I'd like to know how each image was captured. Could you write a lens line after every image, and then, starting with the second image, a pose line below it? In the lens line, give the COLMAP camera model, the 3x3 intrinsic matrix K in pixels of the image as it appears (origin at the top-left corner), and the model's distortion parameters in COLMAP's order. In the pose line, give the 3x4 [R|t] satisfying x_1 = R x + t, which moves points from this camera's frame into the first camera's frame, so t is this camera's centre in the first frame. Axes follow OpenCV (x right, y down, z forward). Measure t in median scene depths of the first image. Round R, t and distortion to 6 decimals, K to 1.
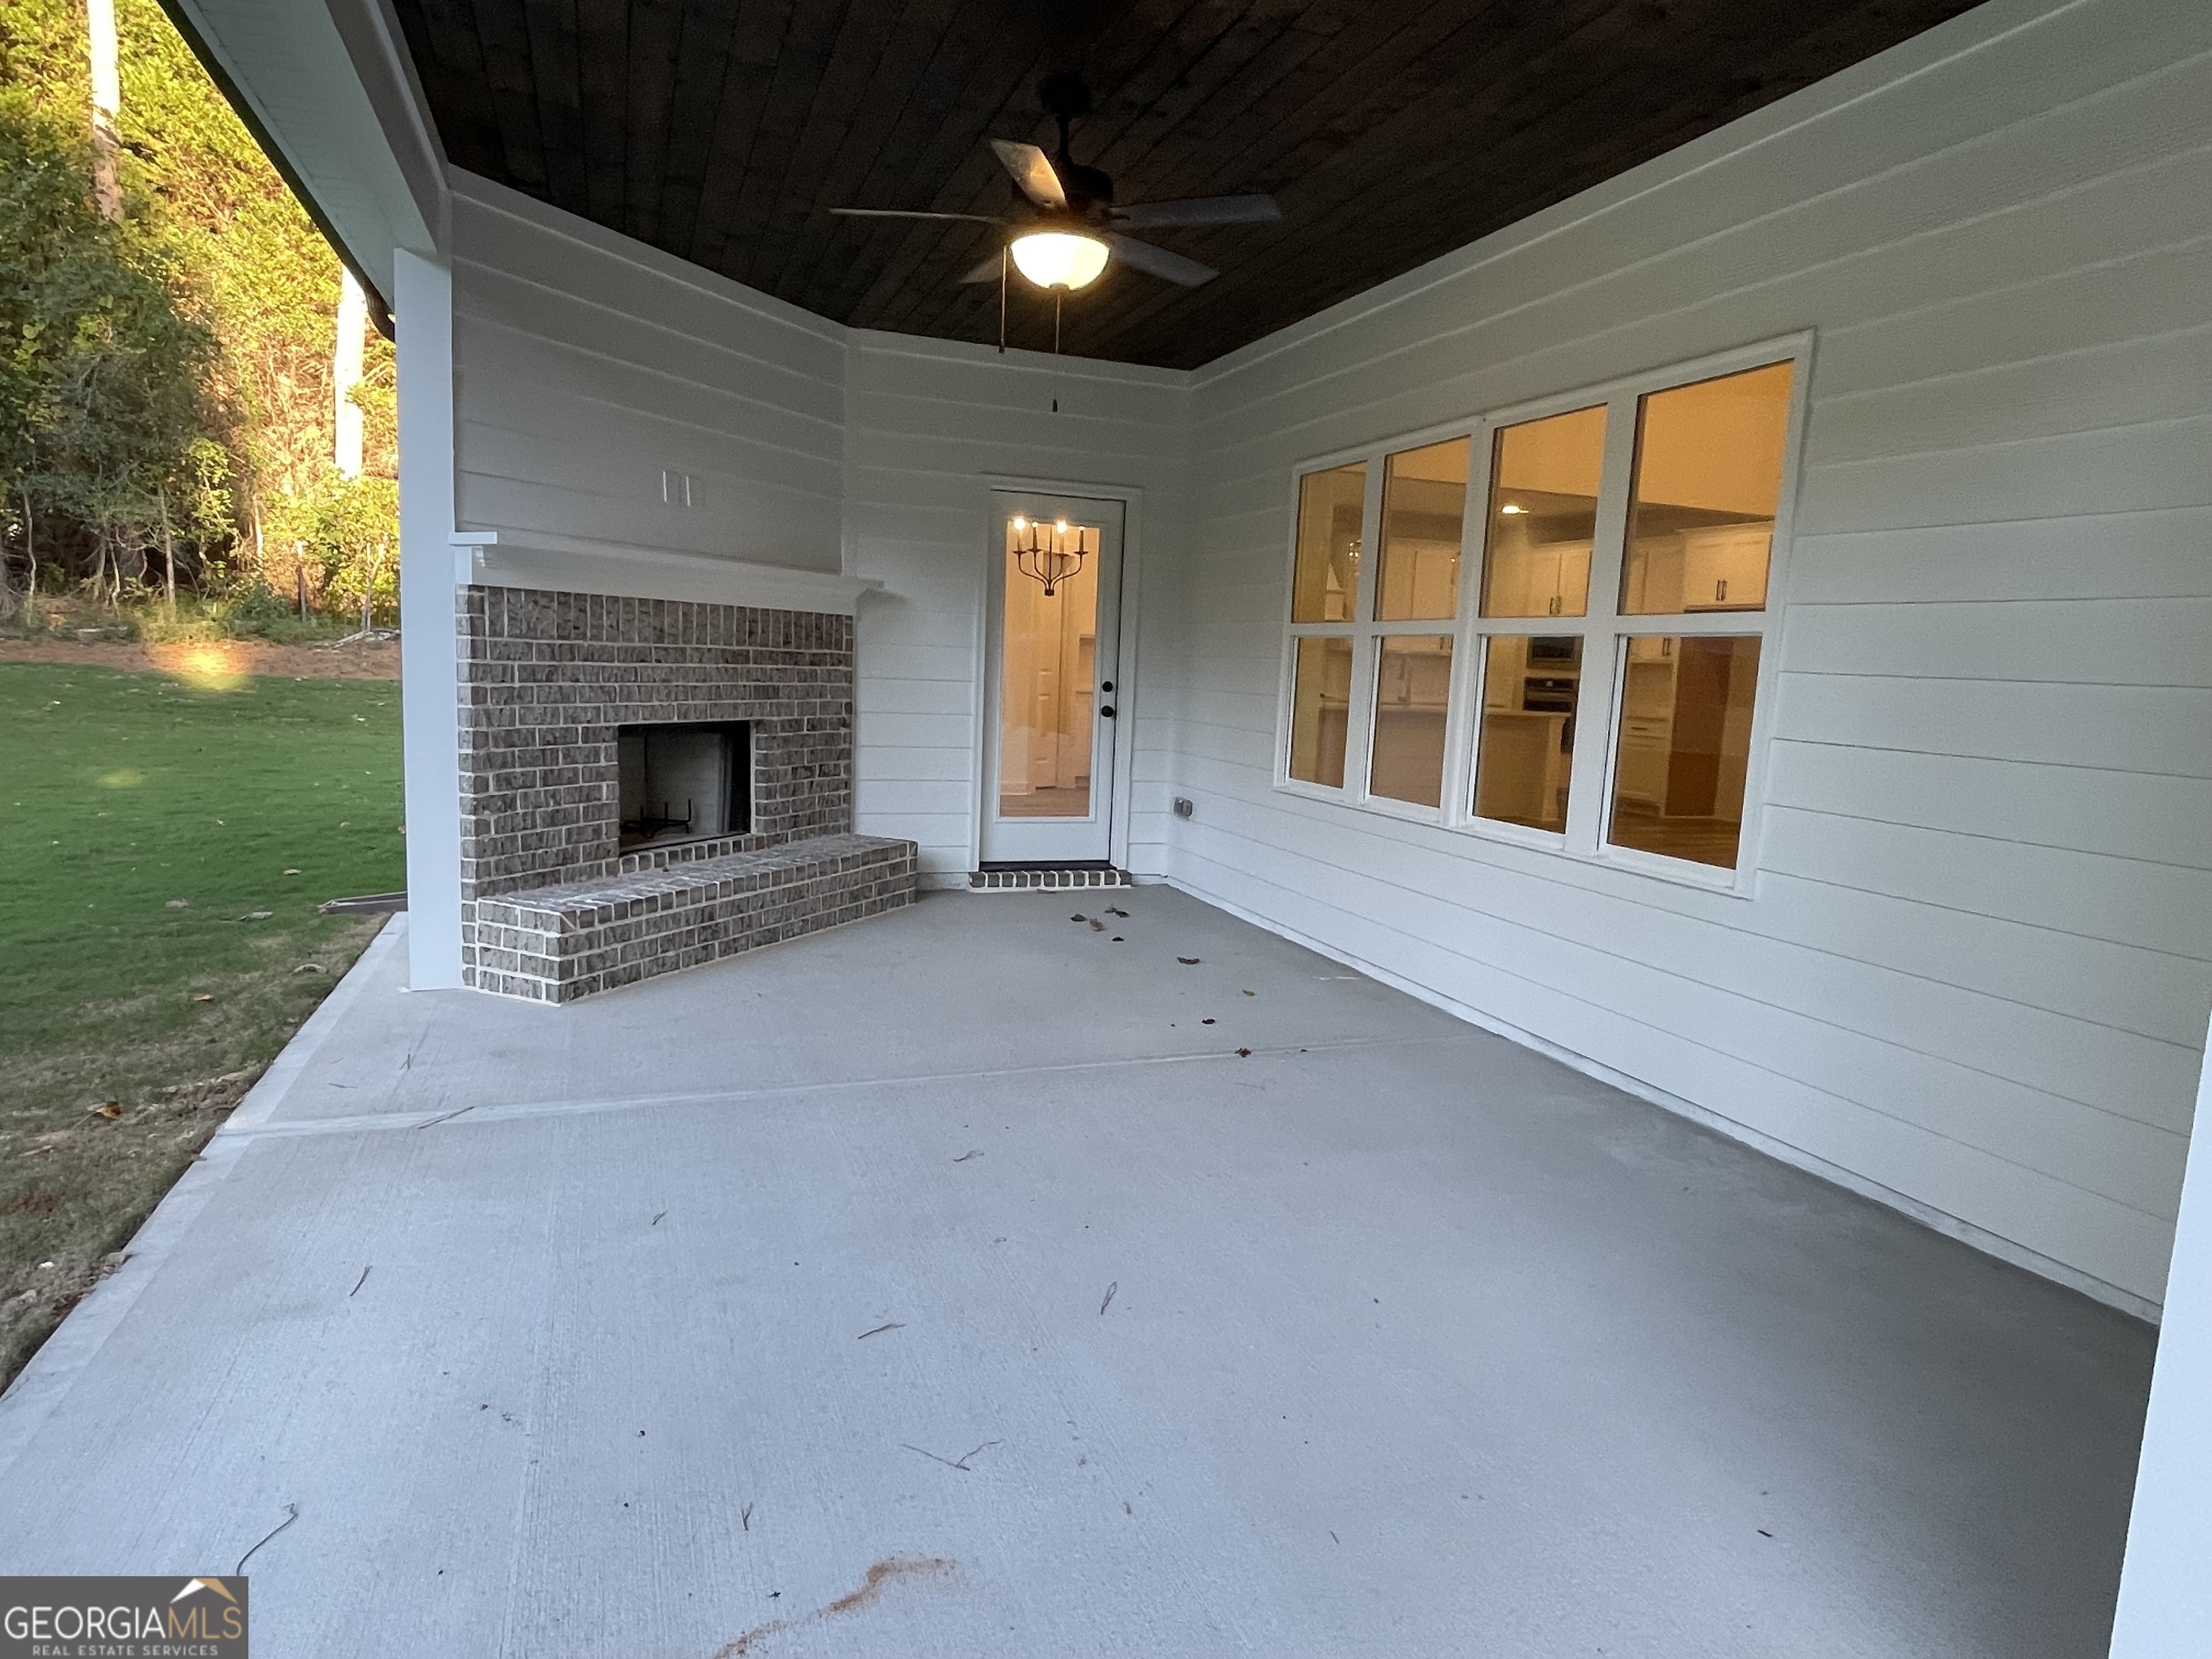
lens RADIAL K [[1309.5, 0, 1096.5], [0, 1309.5, 850.7], [0, 0, 1]] dist [-0.005369, -0.002410]
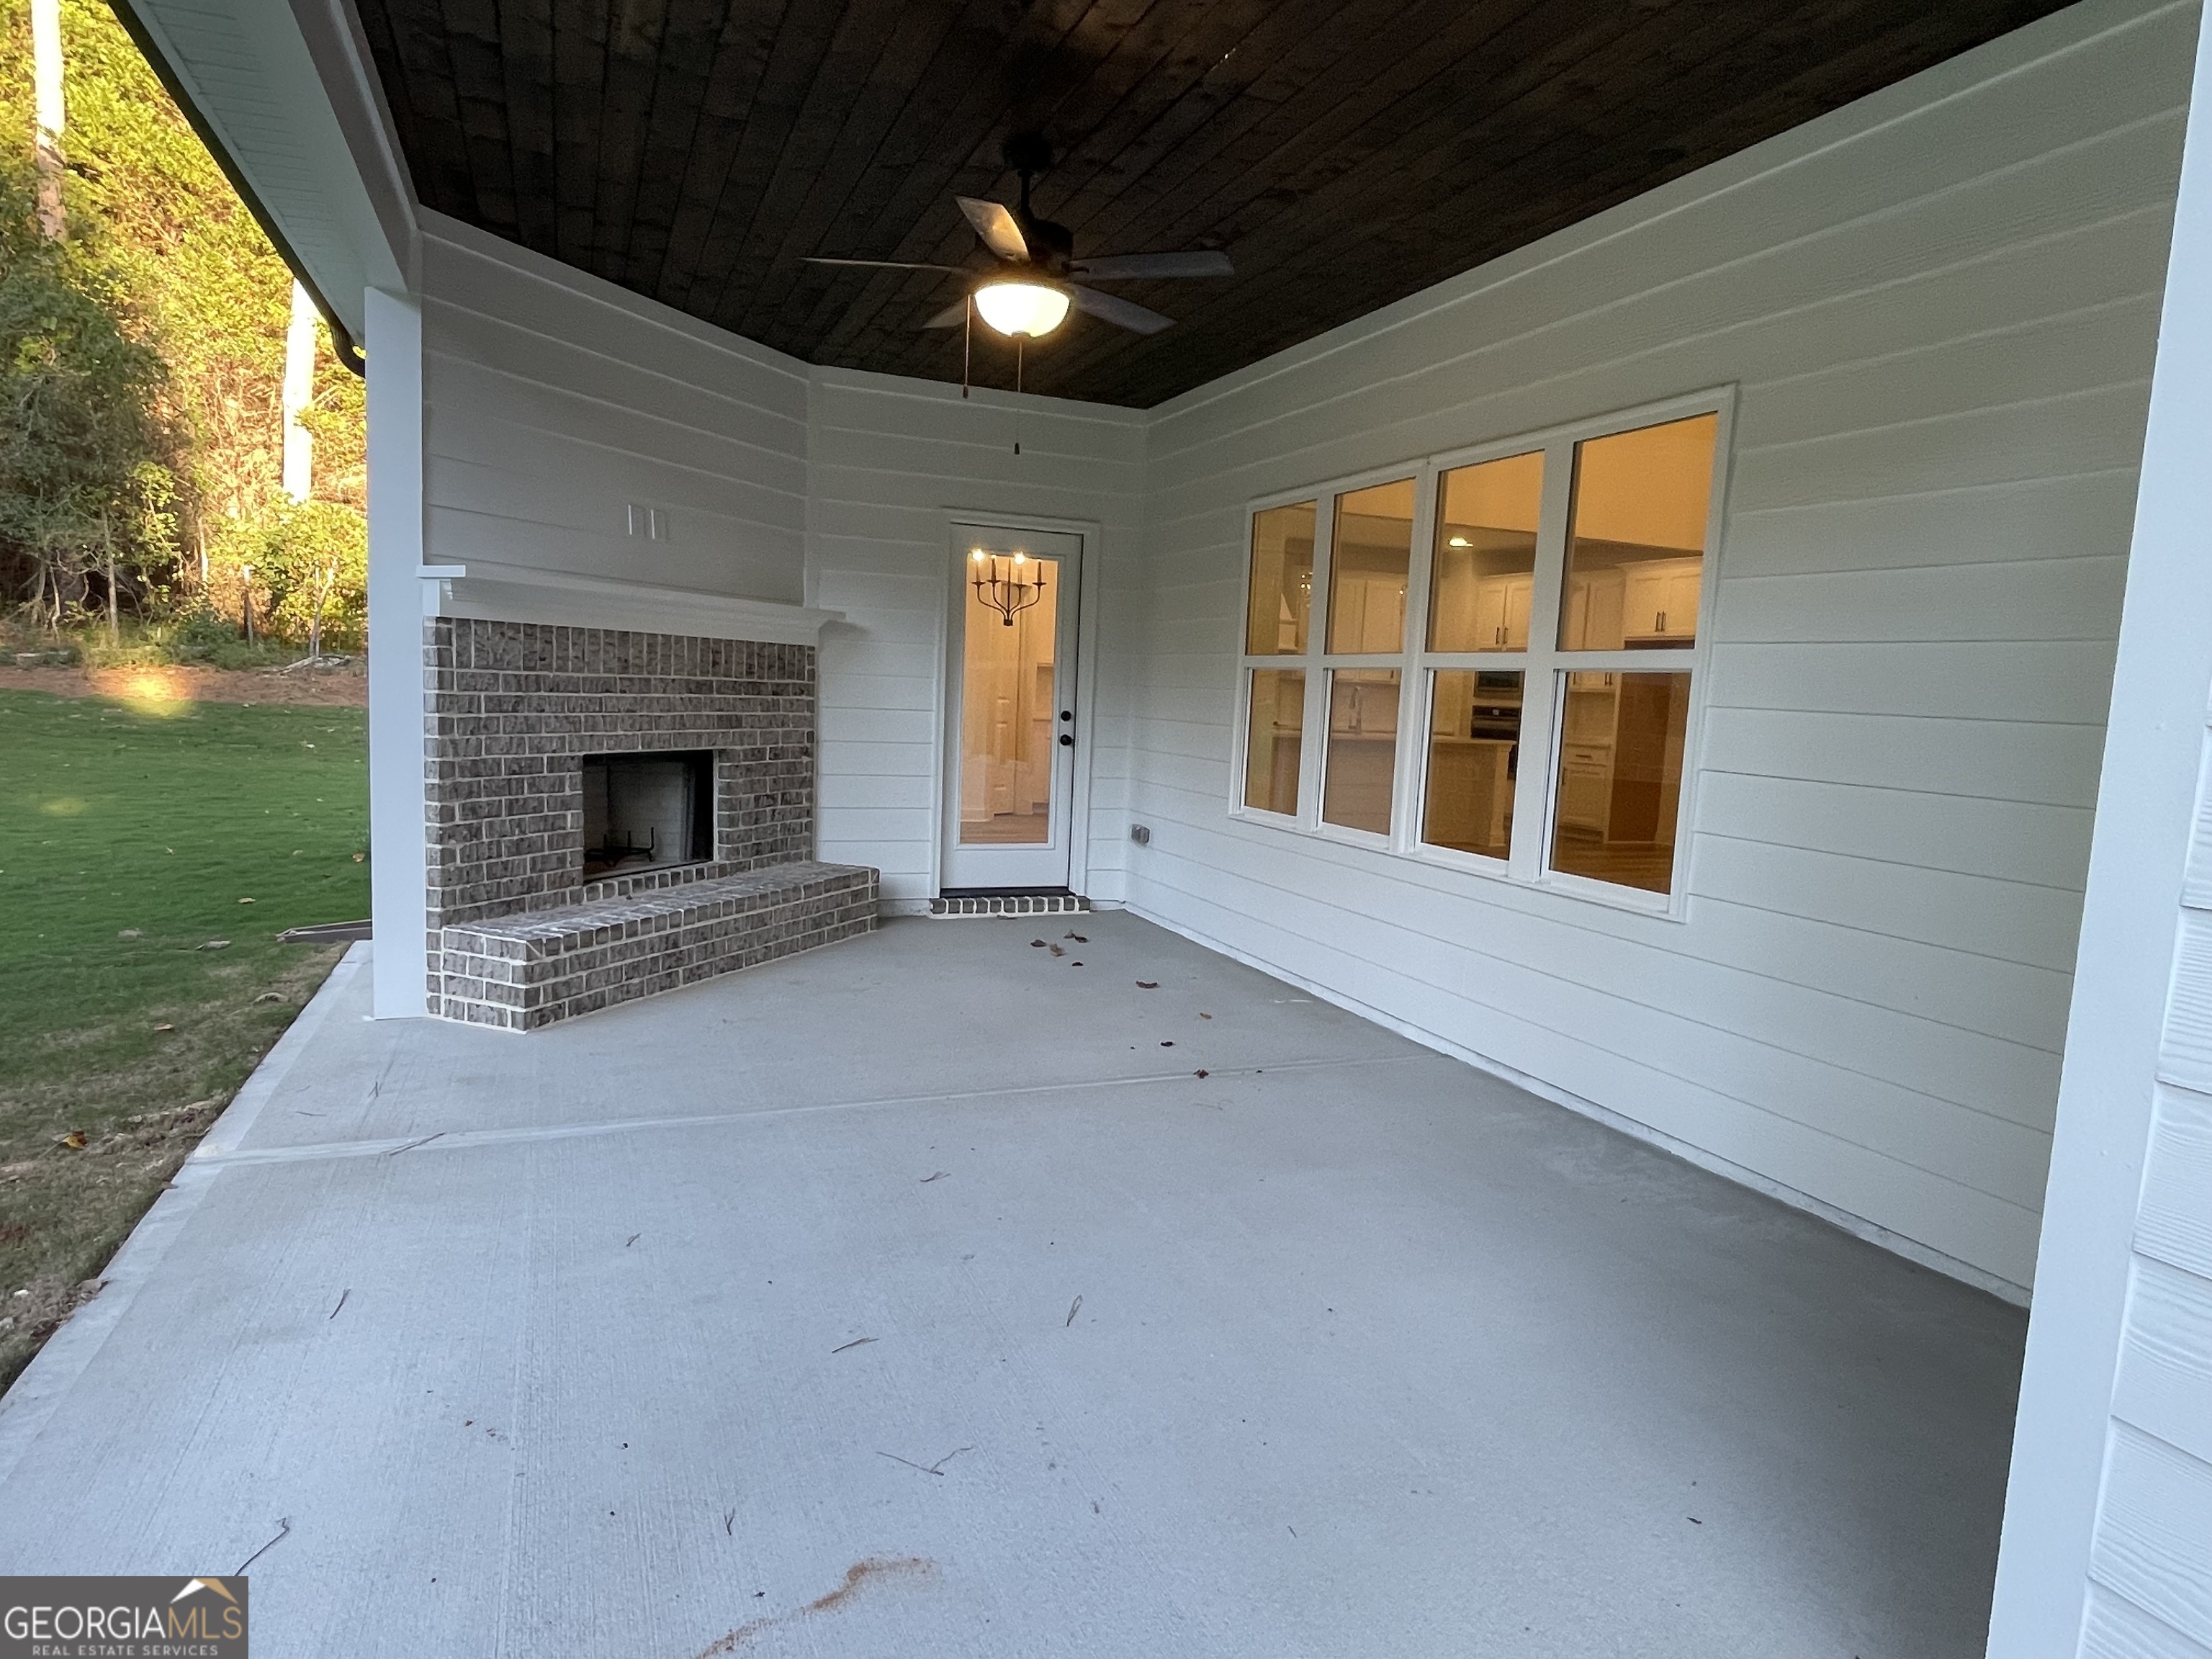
lens RADIAL K [[1309.5, 0, 1096.5], [0, 1309.5, 850.7], [0, 0, 1]] dist [-0.005369, -0.002410]
pose [[0.999415, -0.002235, 0.034122, -0.003305], [0.002881, 0.999817, -0.018921, -0.001337], [-0.034073, 0.019008, 0.999239, -0.019241]]
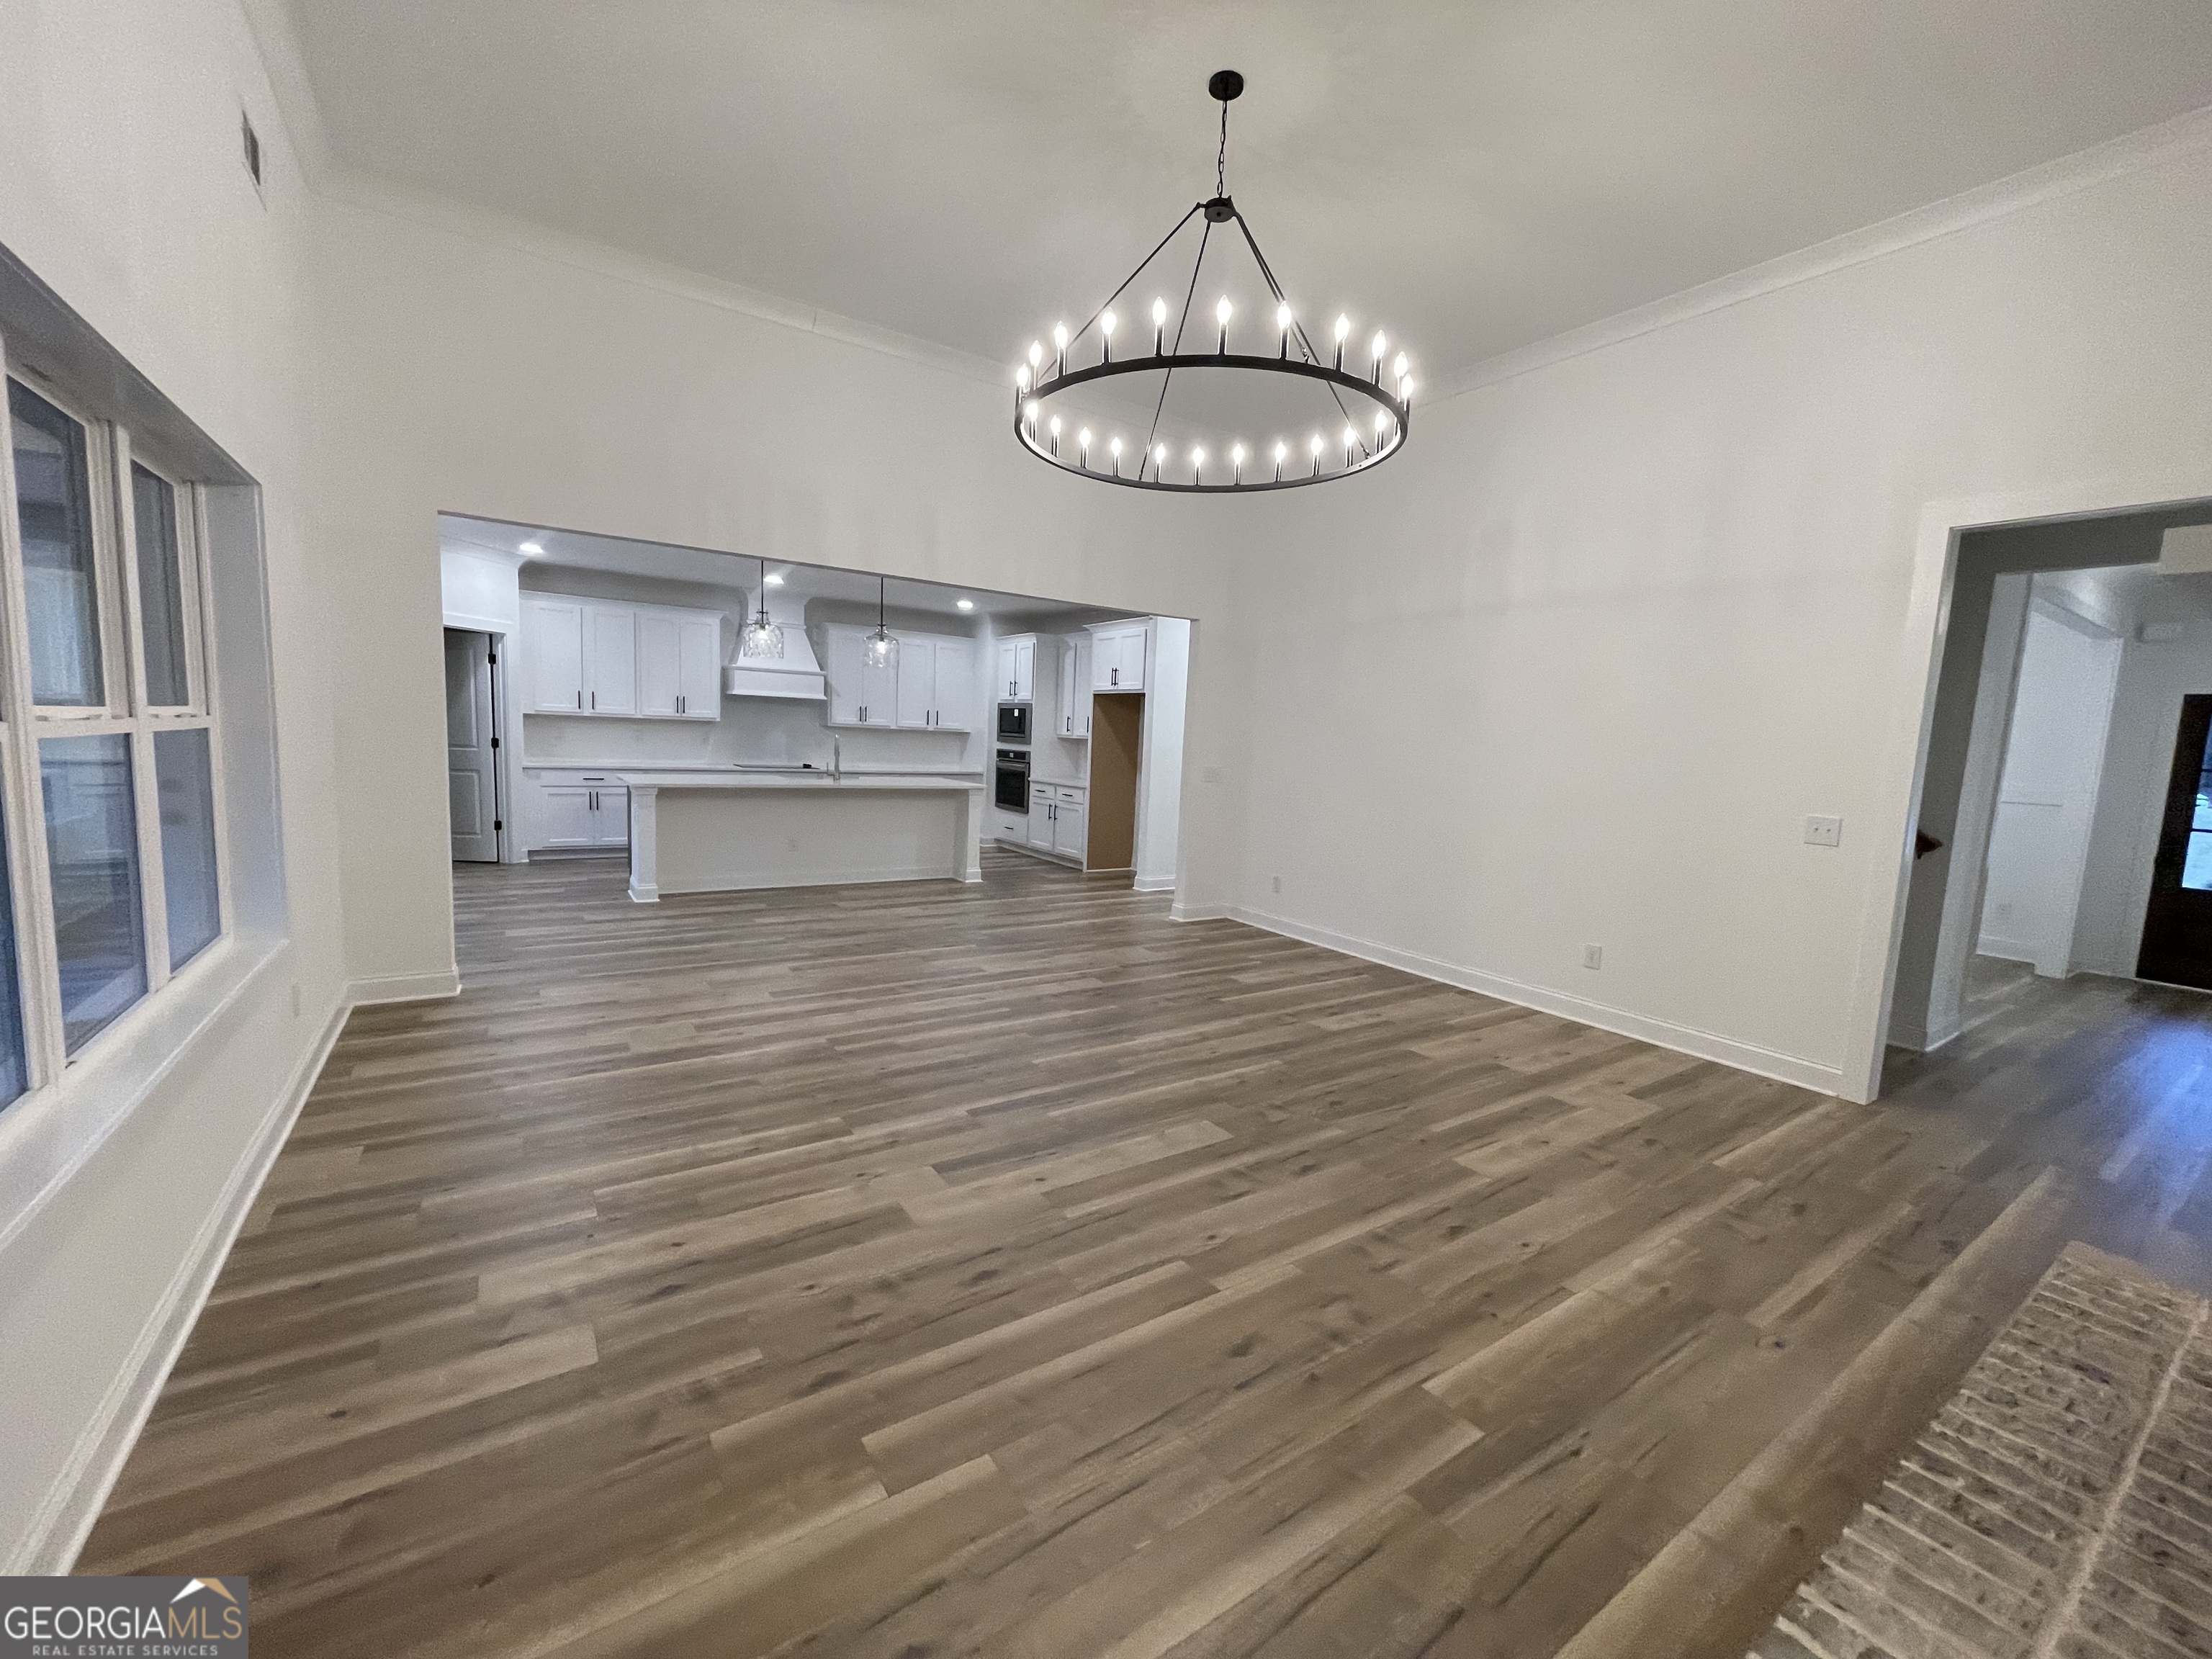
lens RADIAL K [[895.0, 0, 1106.7], [0, 895.0, 832.9], [0, 0, 1]] dist [0.000877, -0.000192]
pose [[0.970527, -0.024238, 0.239769, 0.475076], [0.030138, 0.999326, -0.020971, -0.077238], [-0.239099, 0.027579, 0.970603, 0.409787]]
